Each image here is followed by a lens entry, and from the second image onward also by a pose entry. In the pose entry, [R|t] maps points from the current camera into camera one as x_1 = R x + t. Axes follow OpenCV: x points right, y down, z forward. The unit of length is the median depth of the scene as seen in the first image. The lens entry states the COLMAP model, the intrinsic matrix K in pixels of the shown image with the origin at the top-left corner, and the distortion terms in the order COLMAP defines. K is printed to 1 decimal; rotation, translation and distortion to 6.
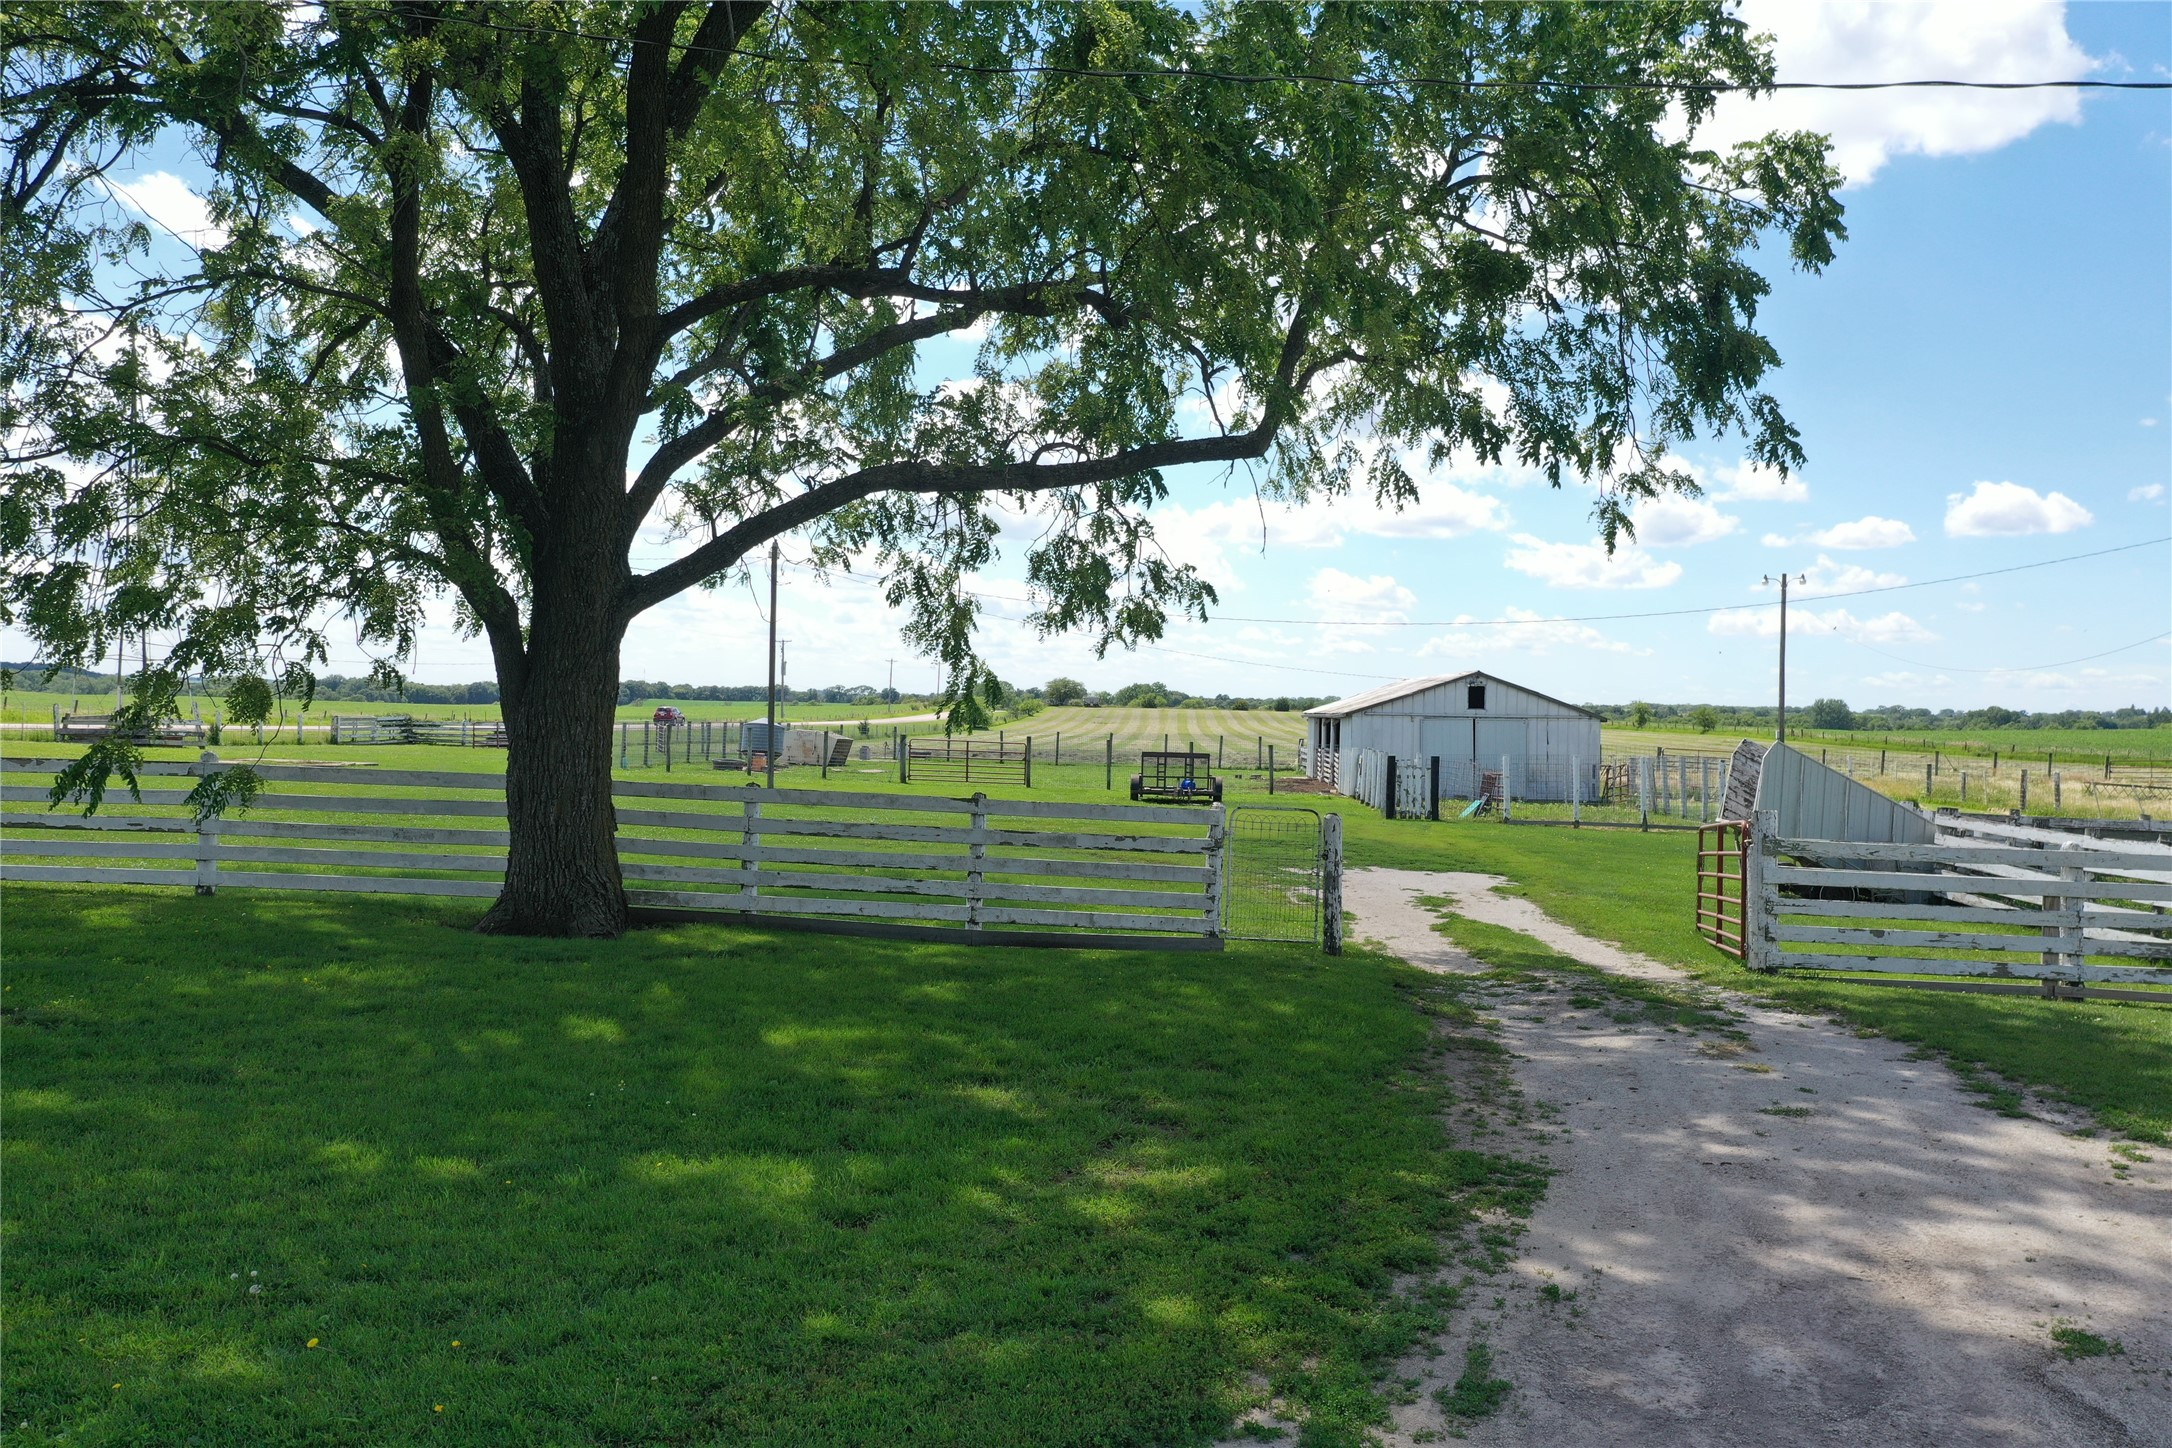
lens RADIAL K [[1745.6, 0, 1086.0], [0, 1745.6, 724.0], [0, 0, 1]] dist [0.009758, -0.012275]
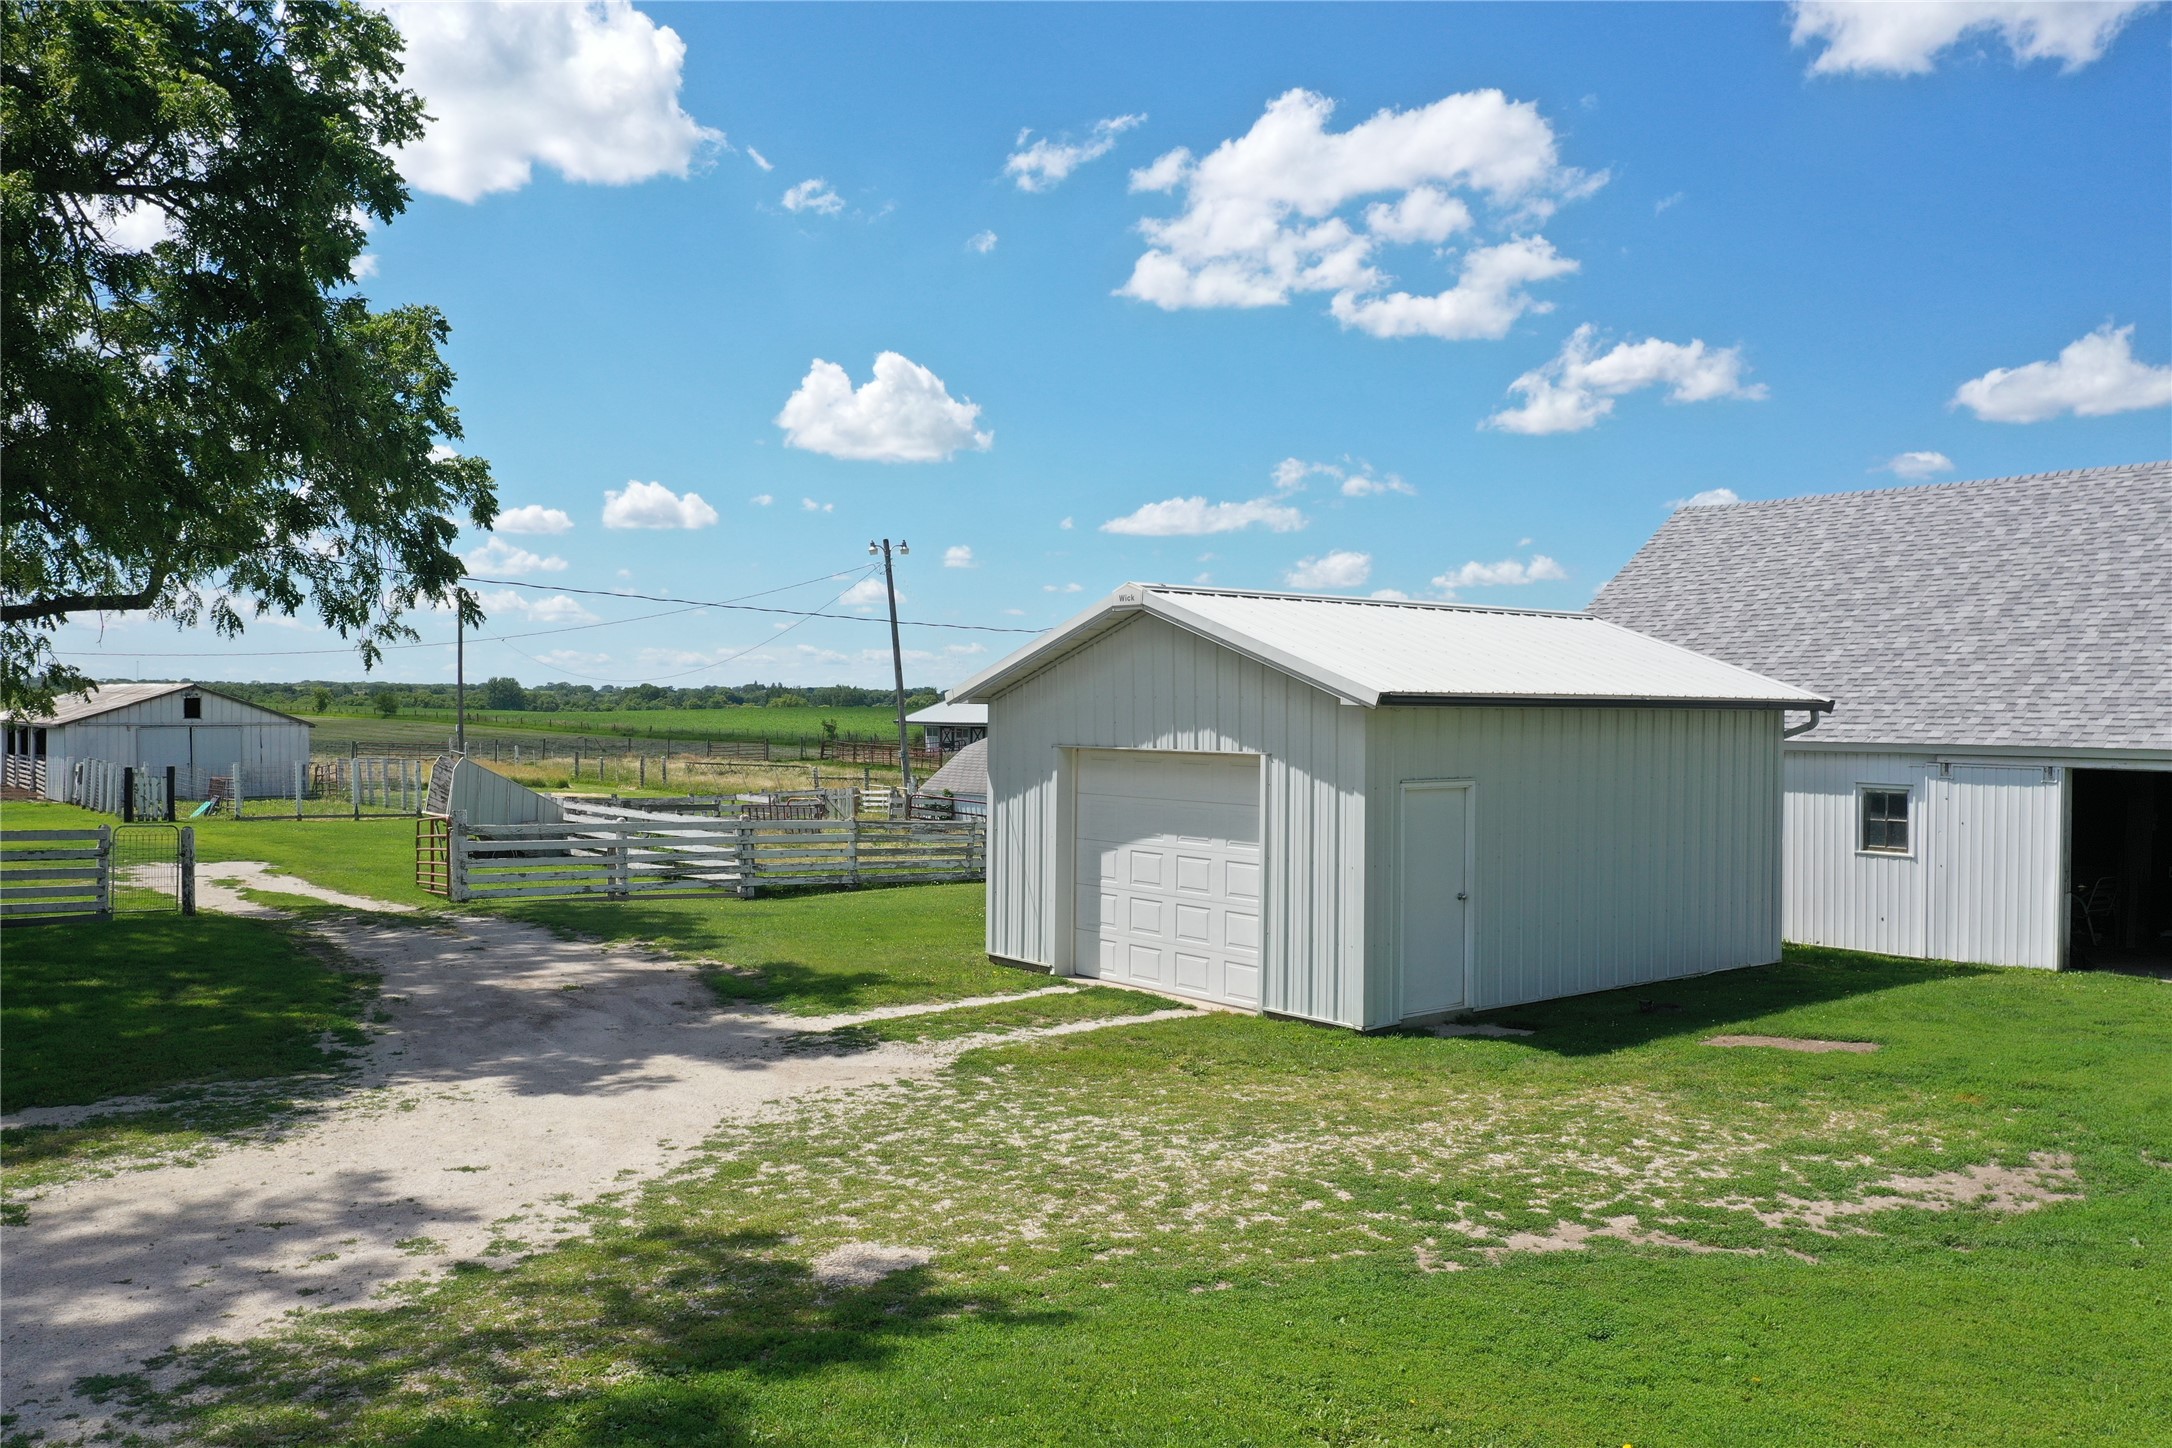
lens RADIAL K [[1813.0, 0, 1096.9], [0, 1813.0, 713.8], [0, 0, 1]] dist [0.045502, -0.006881]
pose [[0.753807, -0.018779, 0.656828, -0.219391], [0.011265, 0.999814, 0.015657, -0.045780], [-0.657000, -0.004403, 0.753878, -0.531753]]
